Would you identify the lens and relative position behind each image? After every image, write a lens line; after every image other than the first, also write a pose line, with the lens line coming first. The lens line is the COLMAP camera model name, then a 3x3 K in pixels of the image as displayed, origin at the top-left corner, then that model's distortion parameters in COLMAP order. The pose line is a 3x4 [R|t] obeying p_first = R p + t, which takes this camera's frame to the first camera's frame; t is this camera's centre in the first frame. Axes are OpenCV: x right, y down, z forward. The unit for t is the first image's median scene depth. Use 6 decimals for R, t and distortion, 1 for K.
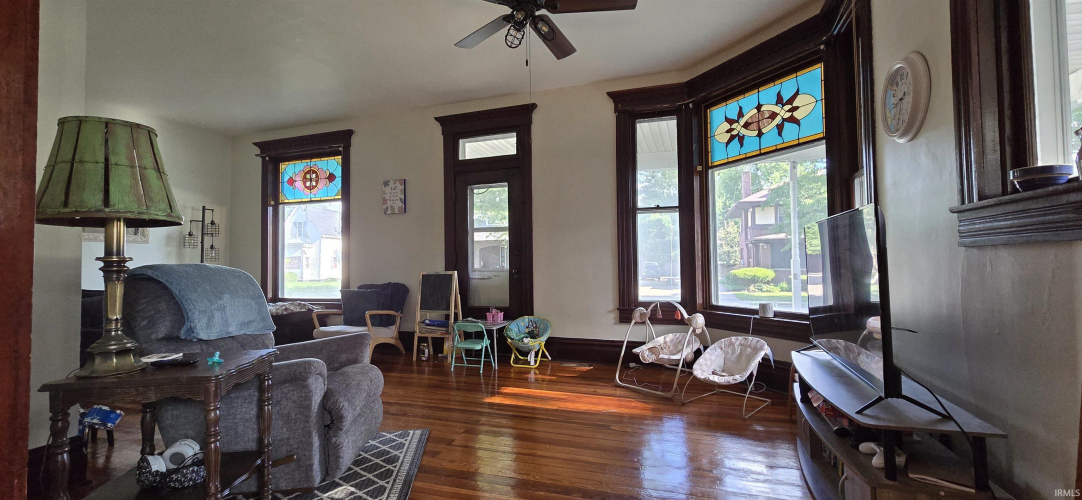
lens RADIAL K [[447.6, 0, 535.0], [0, 447.6, 249.6], [0, 0, 1]] dist [-0.000276, -0.000038]
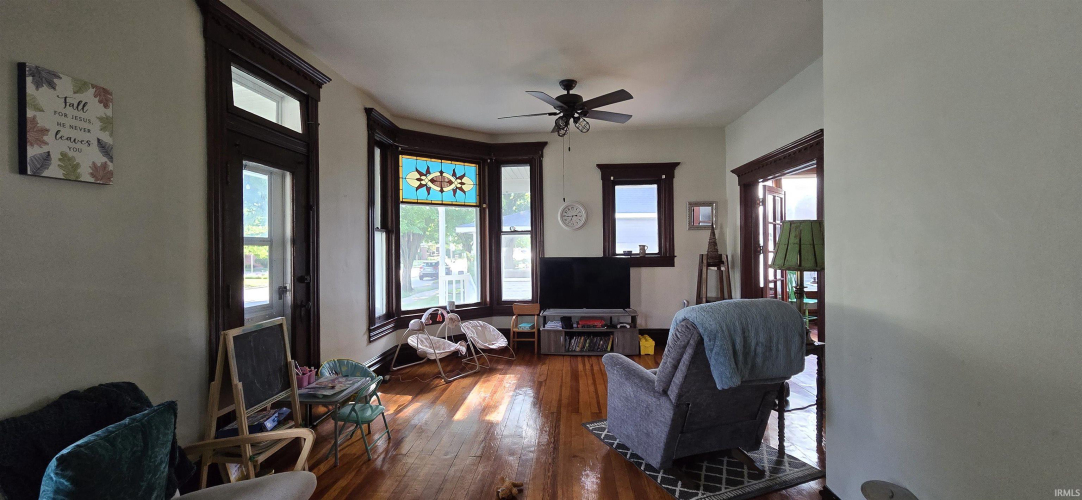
lens RADIAL K [[447.6, 0, 535.0], [0, 447.6, 249.6], [0, 0, 1]] dist [-0.000276, -0.000038]
pose [[-0.262106, 0.009195, 0.964995, -1.016973], [-0.014019, 0.999813, -0.013334, -0.041488], [-0.964937, -0.017023, -0.261928, 1.063294]]
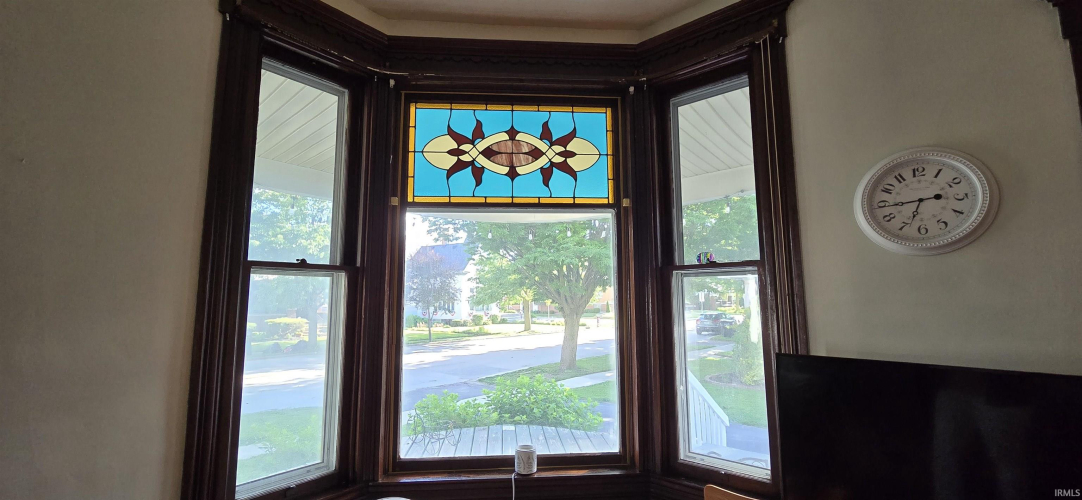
lens RADIAL K [[447.6, 0, 535.0], [0, 447.6, 249.6], [0, 0, 1]] dist [-0.000276, -0.000038]
pose [[0.357790, 0.109802, 0.927324, -0.072520], [-0.027263, 0.993868, -0.107162, -0.078467], [-0.933404, 0.013060, 0.358589, 0.721467]]
